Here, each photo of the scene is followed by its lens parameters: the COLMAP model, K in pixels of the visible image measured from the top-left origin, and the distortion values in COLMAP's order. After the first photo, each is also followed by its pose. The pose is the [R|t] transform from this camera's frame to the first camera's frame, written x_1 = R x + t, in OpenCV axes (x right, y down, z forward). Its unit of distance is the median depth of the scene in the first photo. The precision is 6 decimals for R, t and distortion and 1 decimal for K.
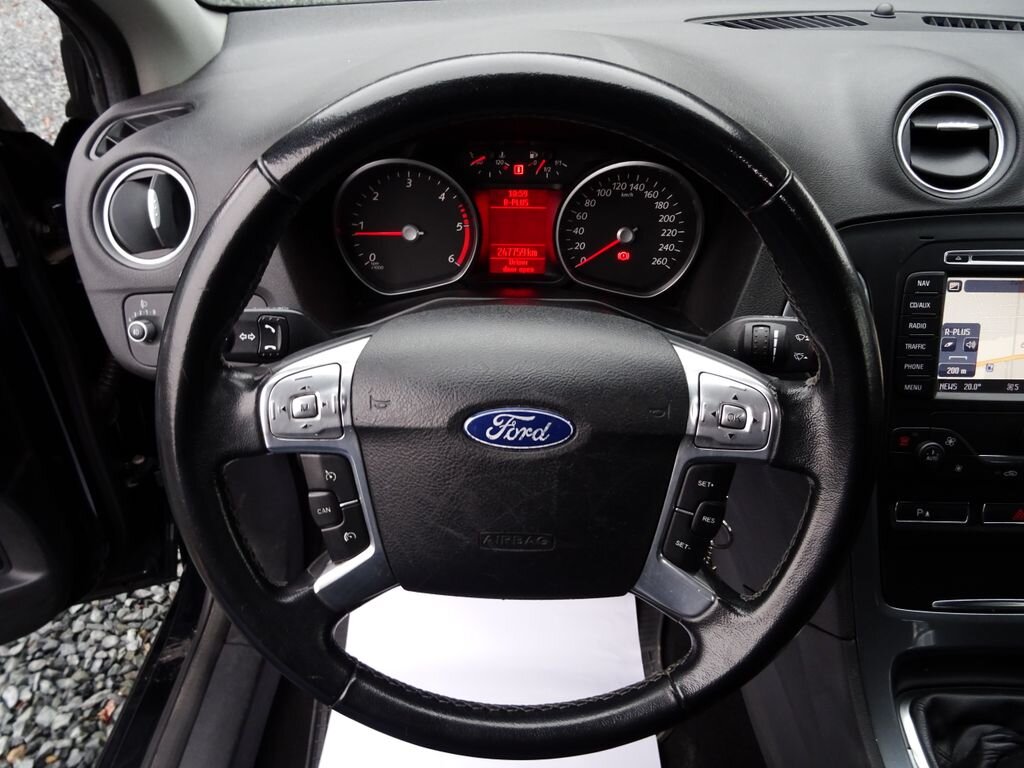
lens RADIAL K [[732.1, 0, 510.1], [0, 732.1, 381.8], [0, 0, 1]] dist [-0.004215, -0.004623]
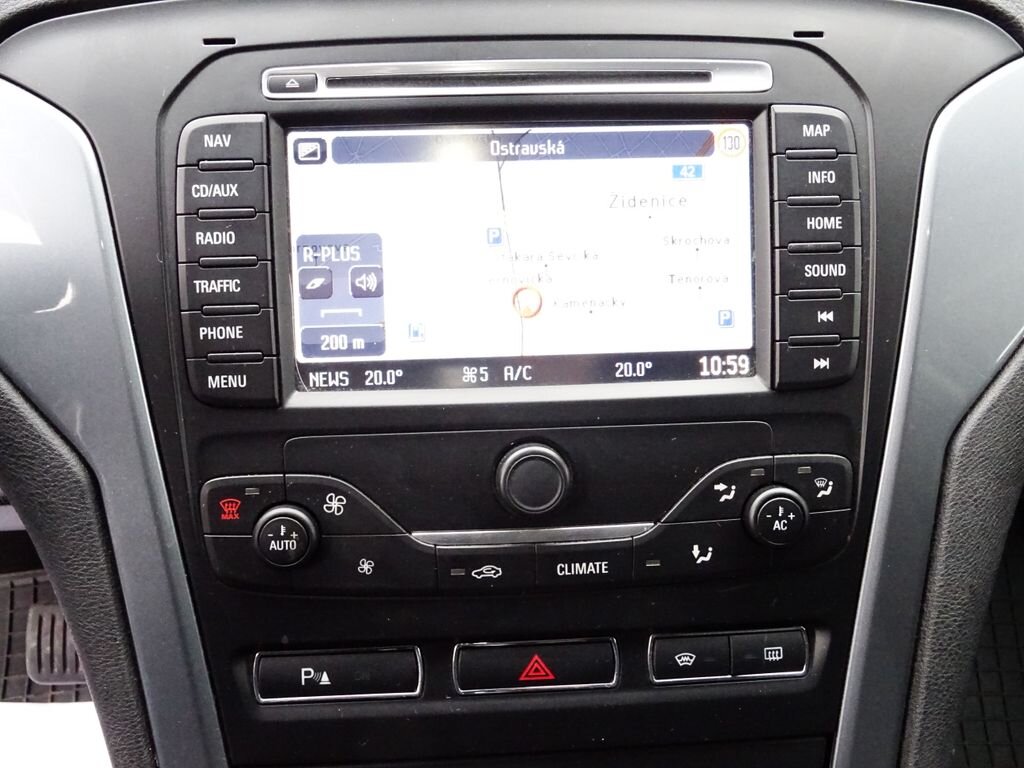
lens RADIAL K [[1039.6, 0, 519.3], [0, 1039.6, 378.9], [0, 0, 1]] dist [0.009155, 0.000000]
pose [[0.996798, -0.040513, 0.068944, 0.668444], [0.048598, 0.991588, -0.119967, 0.086539], [-0.063504, 0.122933, 0.990381, 0.370883]]
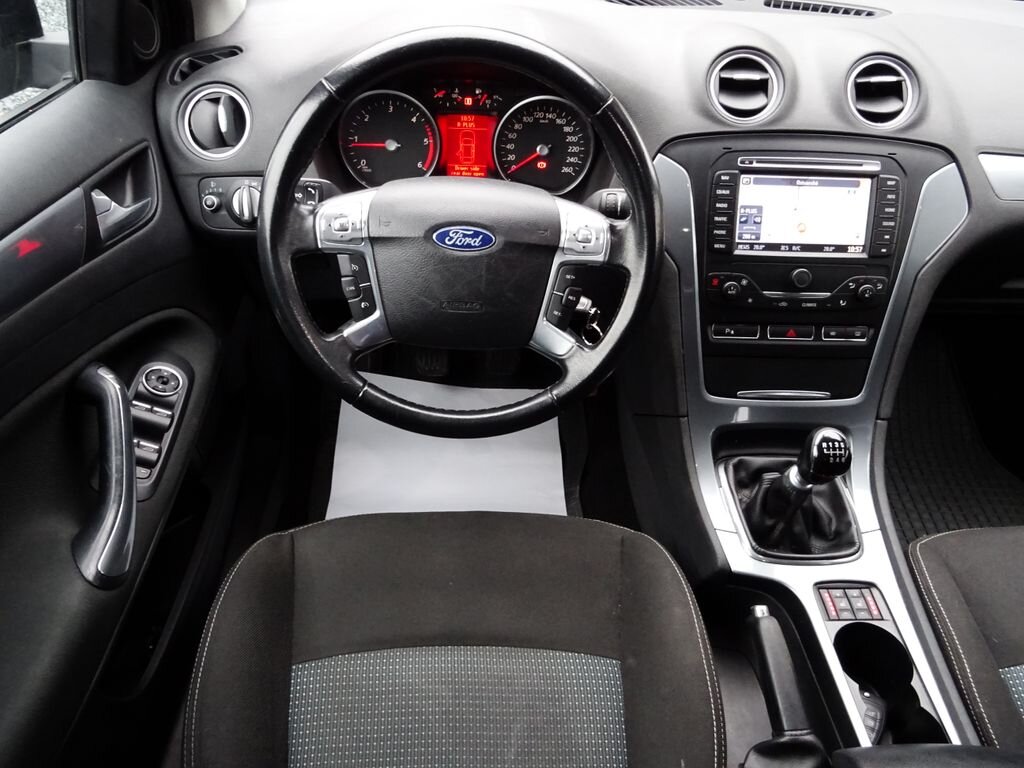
lens RADIAL K [[779.0, 0, 510.0], [0, 779.0, 381.3], [0, 0, 1]] dist [-0.009256, 0.001306]
pose [[0.998486, 0.006088, 0.054671, 0.015842], [-0.007855, 0.999452, 0.032156, 0.241197], [-0.054446, -0.032537, 0.997986, -0.627717]]
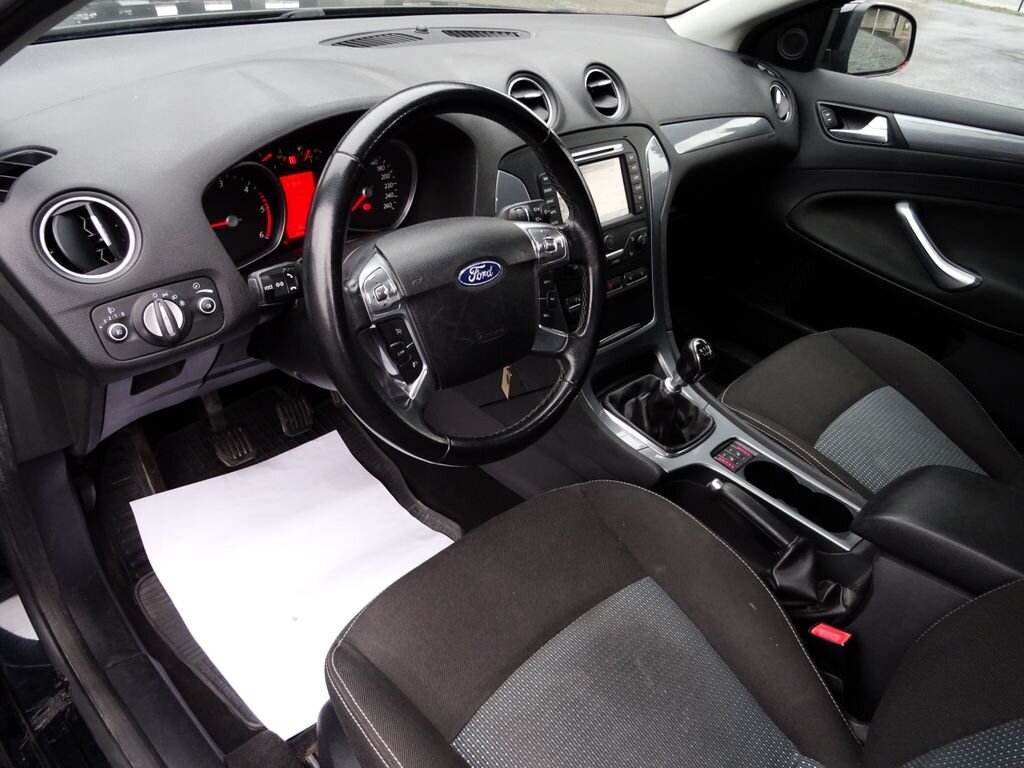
lens RADIAL K [[779.0, 0, 511.4], [0, 779.0, 384.0], [0, 0, 1]] dist [-0.009256, 0.001306]
pose [[0.693753, -0.340057, 0.634876, -0.914520], [0.340598, 0.931617, 0.126815, 0.071361], [-0.634586, 0.128259, 0.762135, -0.393877]]
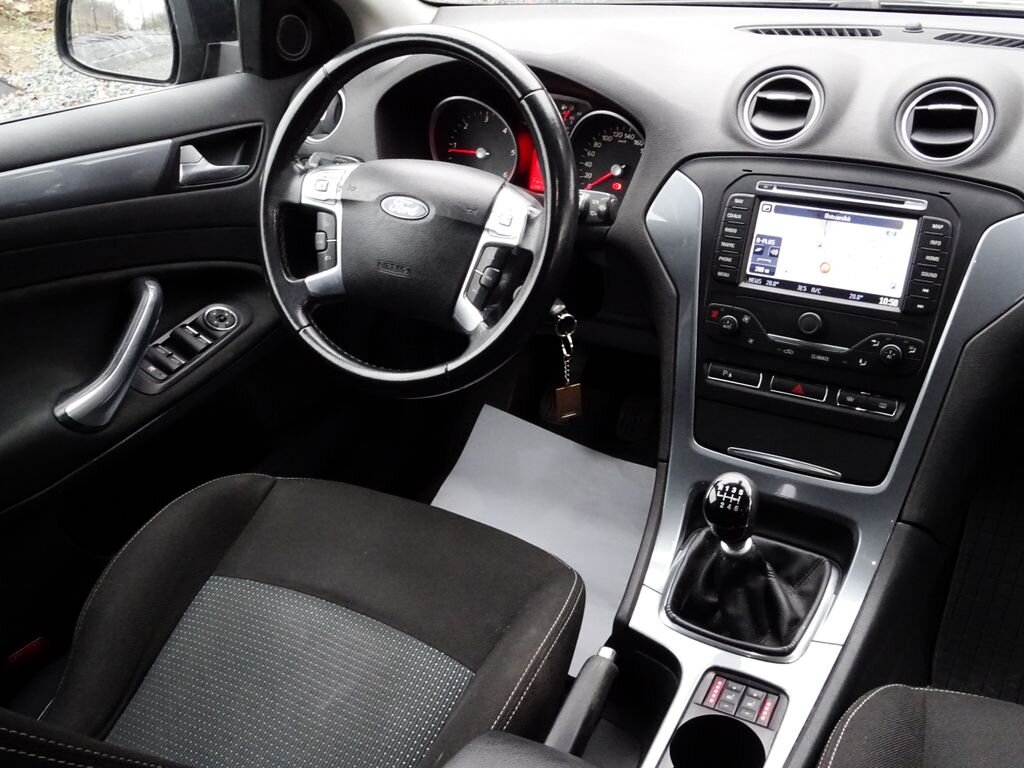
lens RADIAL K [[1039.6, 0, 512.7], [0, 1039.6, 380.3], [0, 0, 1]] dist [0.009155, 0.000000]
pose [[0.878214, 0.194346, -0.437002, 1.084224], [-0.252444, 0.964429, -0.078414, 0.451444], [0.406218, 0.179183, 0.896036, -0.890803]]
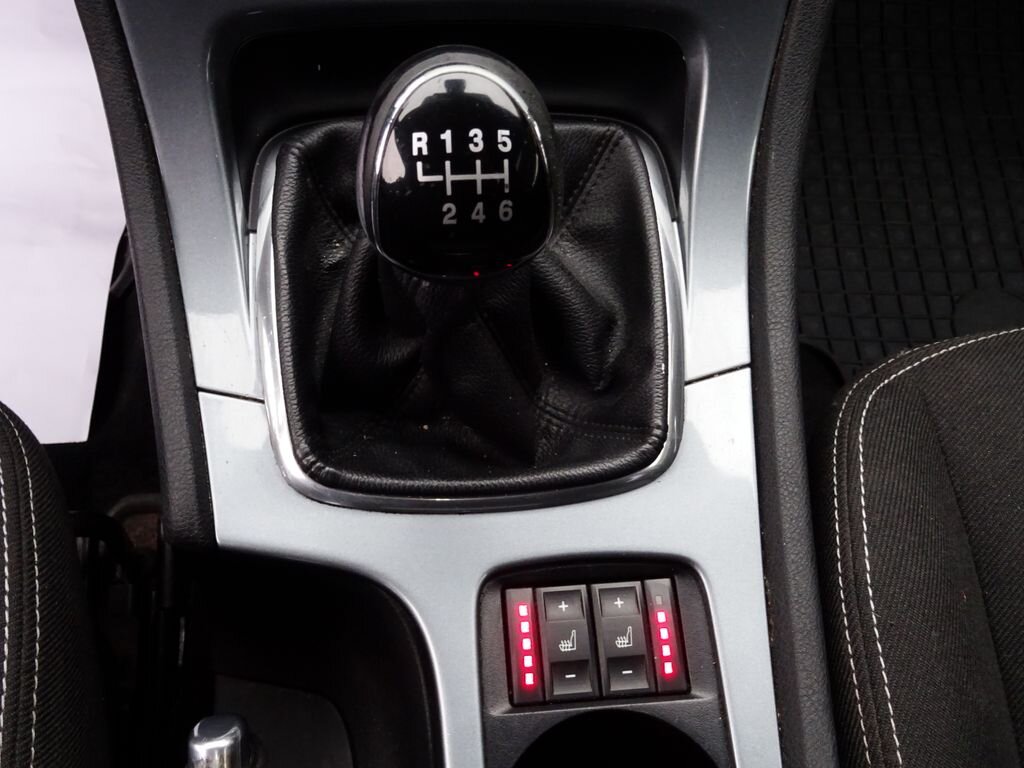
lens RADIAL K [[1039.6, 0, 507.4], [0, 1039.6, 387.2], [0, 0, 1]] dist [0.009155, 0.000000]
pose [[0.995028, -0.047103, 0.087757, 0.673533], [0.001256, 0.886964, 0.461837, 0.298609], [-0.099591, -0.459431, 0.882613, 0.372861]]
